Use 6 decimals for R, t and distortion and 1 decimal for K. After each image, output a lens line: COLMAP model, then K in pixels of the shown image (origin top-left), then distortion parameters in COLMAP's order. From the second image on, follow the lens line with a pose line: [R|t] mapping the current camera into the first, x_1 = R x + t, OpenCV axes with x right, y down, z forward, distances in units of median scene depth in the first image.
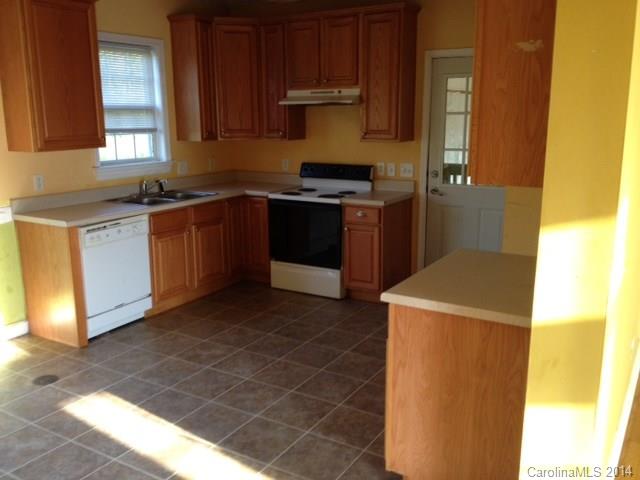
lens RADIAL K [[598.1, 0, 334.1], [0, 598.1, 225.5], [0, 0, 1]] dist [0.012395, 0.000000]
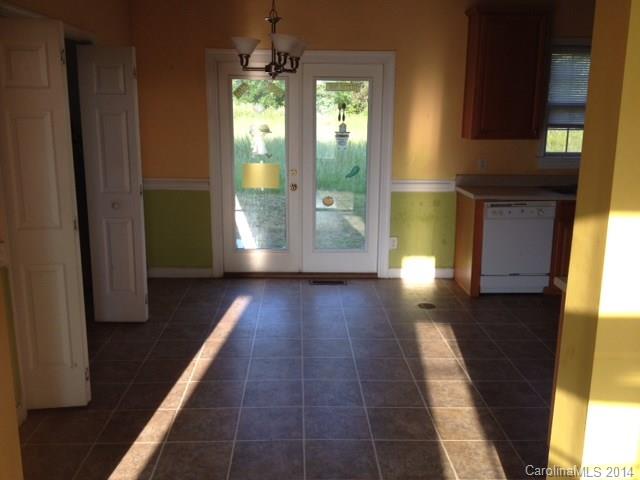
lens RADIAL K [[598.1, 0, 319.3], [0, 598.1, 240.1], [0, 0, 1]] dist [0.012395, 0.000000]
pose [[0.529864, 0.182682, -0.828174, 0.415003], [-0.165914, 0.979984, 0.110018, 0.002532], [0.831695, 0.079111, 0.549567, 0.037326]]
